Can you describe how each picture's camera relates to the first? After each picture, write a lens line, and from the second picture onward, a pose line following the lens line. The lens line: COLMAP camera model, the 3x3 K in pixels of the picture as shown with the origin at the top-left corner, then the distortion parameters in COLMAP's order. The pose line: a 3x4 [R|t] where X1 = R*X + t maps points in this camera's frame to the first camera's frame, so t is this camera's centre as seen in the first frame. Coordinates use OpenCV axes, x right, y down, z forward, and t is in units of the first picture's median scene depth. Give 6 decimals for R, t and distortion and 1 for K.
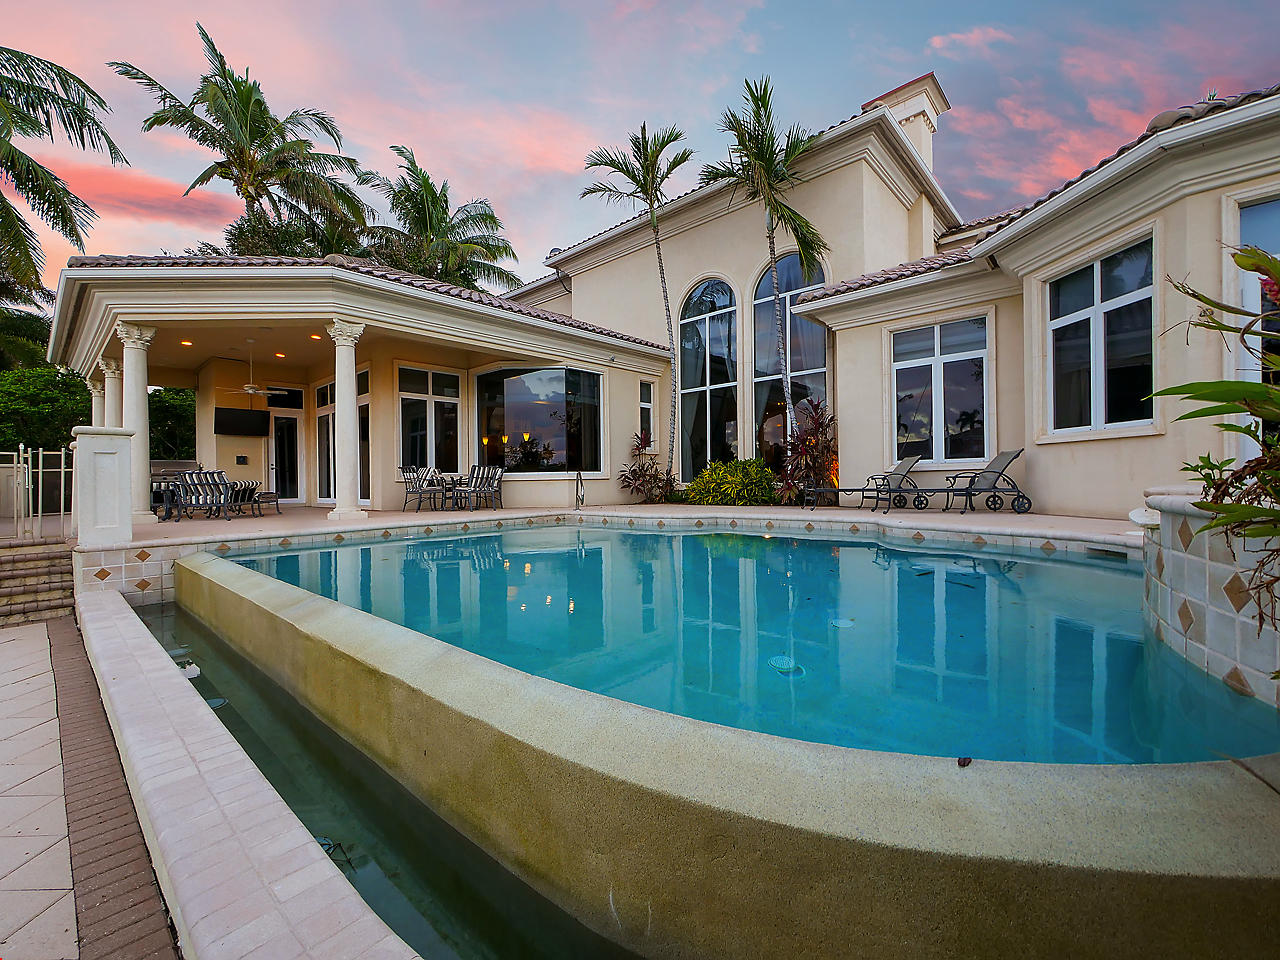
lens RADIAL K [[533.7, 0, 657.2], [0, 533.7, 494.4], [0, 0, 1]] dist [-0.000821, -0.000451]
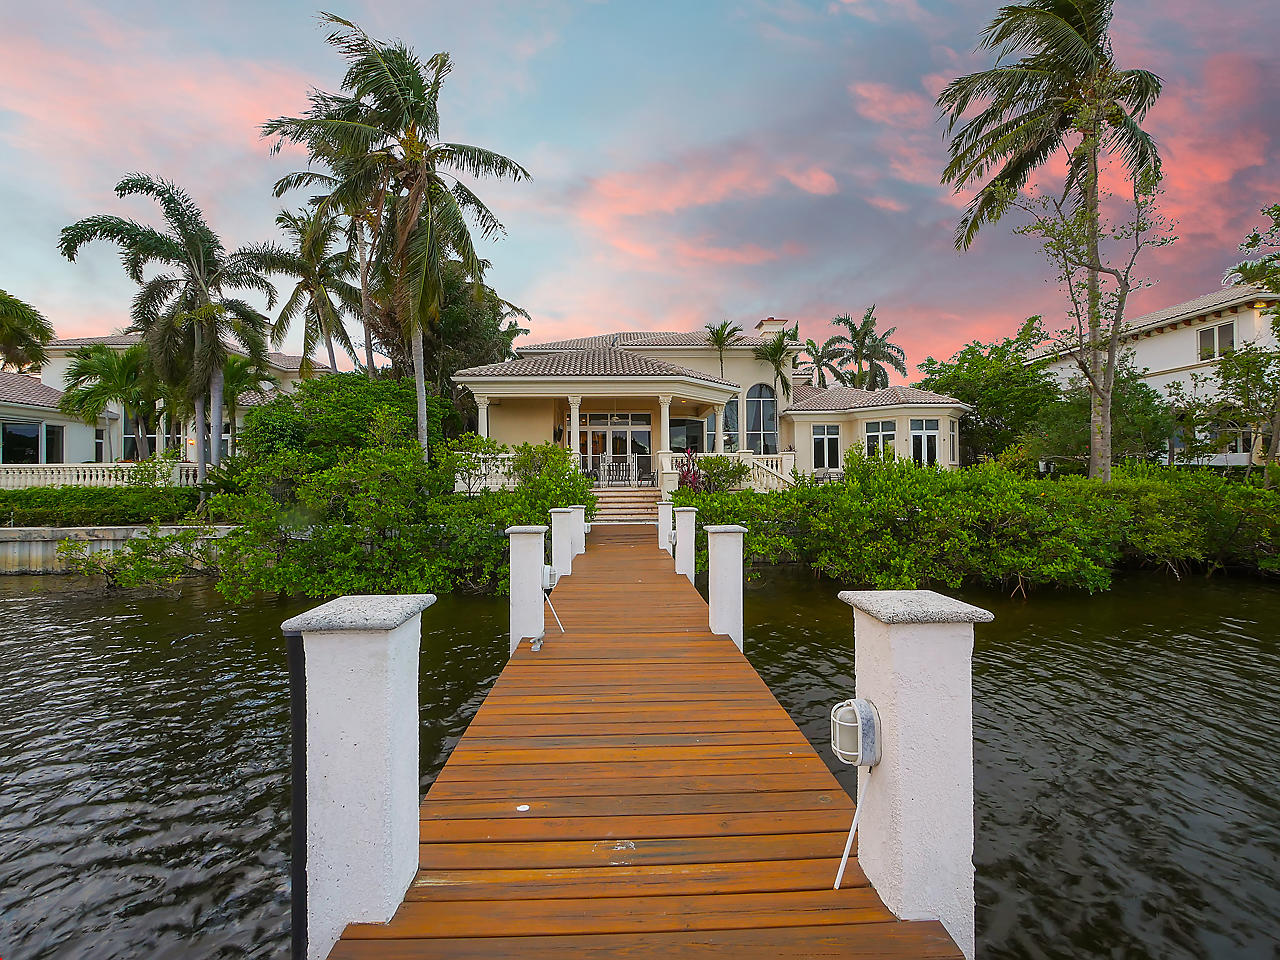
lens RADIAL K [[504.6, 0, 647.7], [0, 504.6, 456.0], [0, 0, 1]] dist [-0.000163, 0.000231]
pose [[0.732525, 0.046231, 0.679168, -1.773557], [0.009291, 0.996919, -0.077882, 0.063075], [-0.680676, 0.063361, 0.729839, -0.342968]]
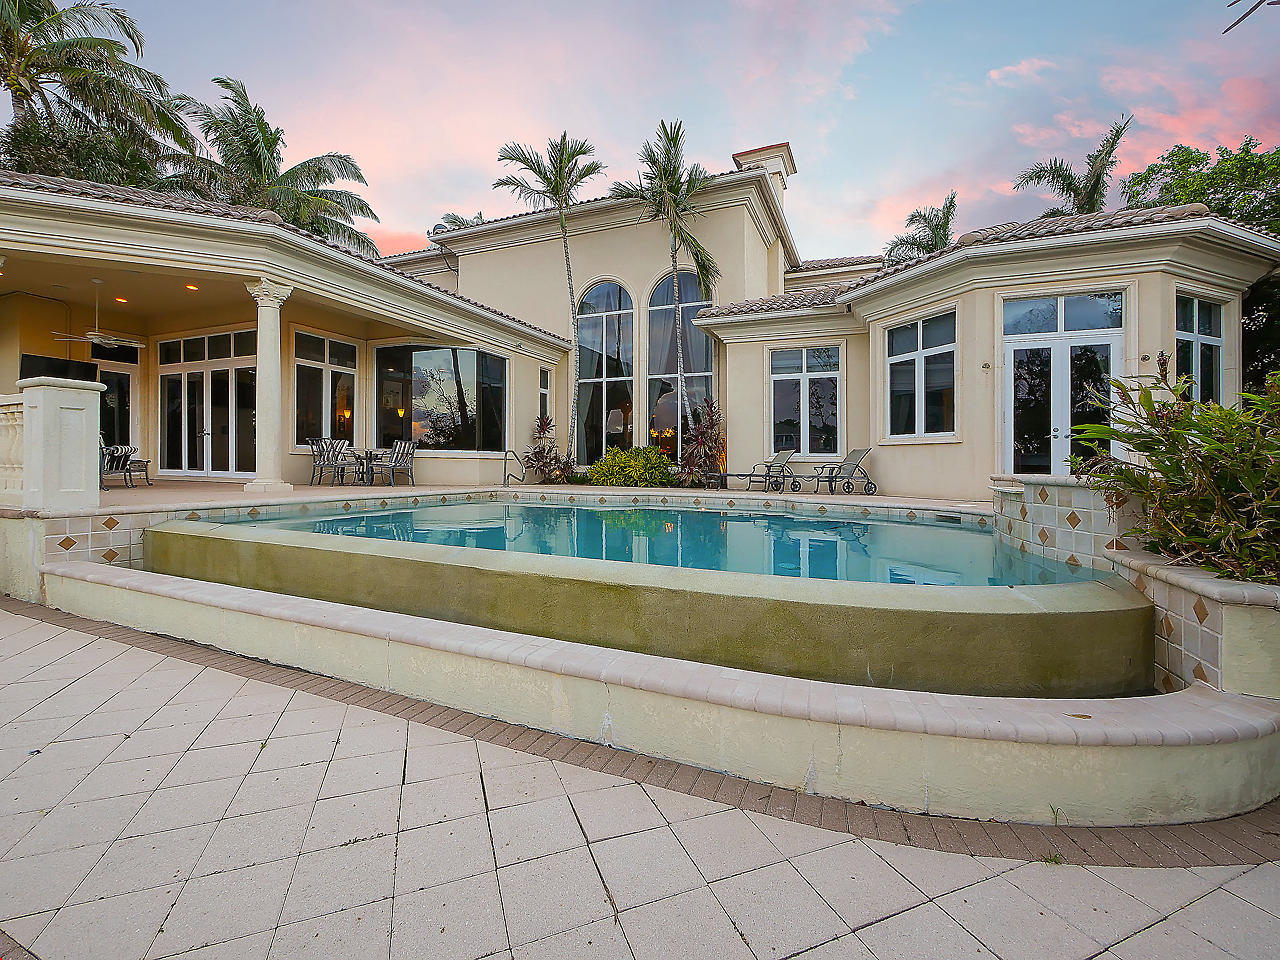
lens RADIAL K [[534.1, 0, 647.8], [0, 534.1, 473.5], [0, 0, 1]] dist [-0.004371, -0.000768]
pose [[0.947109, 0.028062, 0.319682, -0.186444], [-0.023523, 0.999560, -0.018051, 0.011858], [-0.320047, 0.009576, 0.947353, -0.073920]]
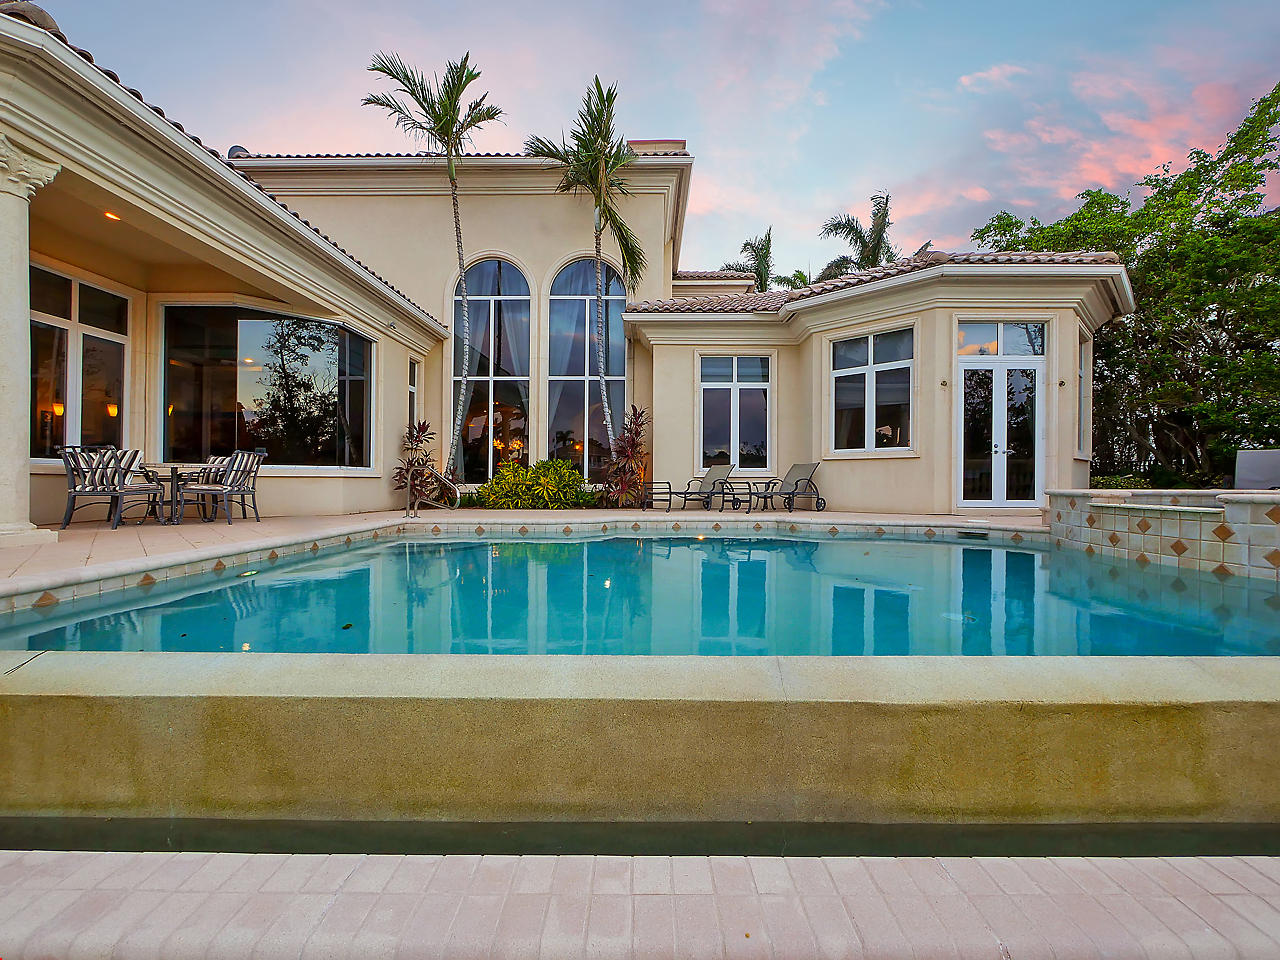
lens RADIAL K [[538.4, 0, 640.0], [0, 538.4, 480.0], [0, 0, 1]] dist [-0.002125, -0.000398]
pose [[0.756784, 0.021268, 0.653319, -0.340793], [0.001930, 0.999393, -0.034770, 0.002646], [-0.653662, 0.027574, 0.756284, 0.180447]]
